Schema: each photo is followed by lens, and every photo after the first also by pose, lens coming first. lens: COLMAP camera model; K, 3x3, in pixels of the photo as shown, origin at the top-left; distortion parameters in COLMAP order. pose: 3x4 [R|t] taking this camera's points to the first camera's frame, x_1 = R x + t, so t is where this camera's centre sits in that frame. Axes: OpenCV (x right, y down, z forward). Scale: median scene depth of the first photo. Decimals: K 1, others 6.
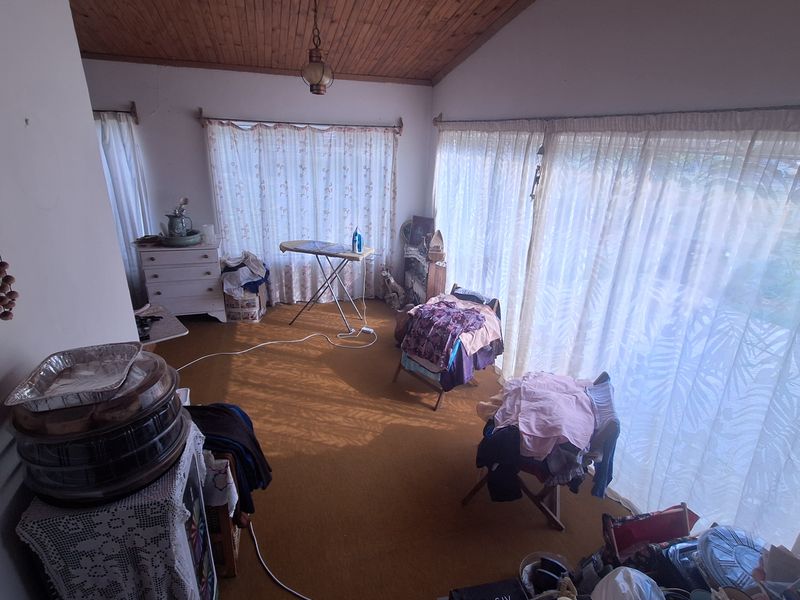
lens RADIAL K [[421.0, 0, 400.0], [0, 421.0, 300.0], [0, 0, 1]] dist [0.001545, 0.000452]
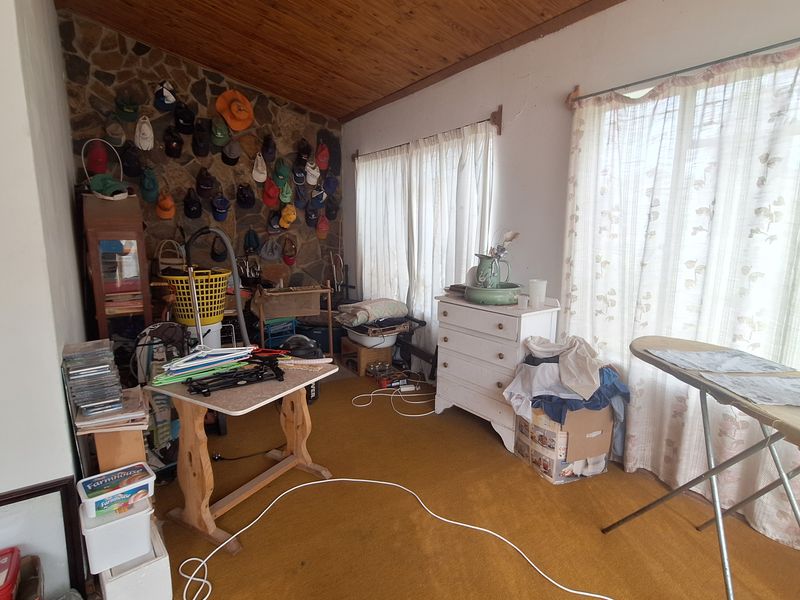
lens RADIAL K [[421.0, 0, 400.0], [0, 421.0, 300.0], [0, 0, 1]] dist [0.001545, 0.000452]
pose [[0.312233, 0.125227, -0.941716, 0.034639], [-0.336742, 0.941499, 0.013549, -0.094063], [0.888322, 0.312885, 0.336136, 0.637126]]
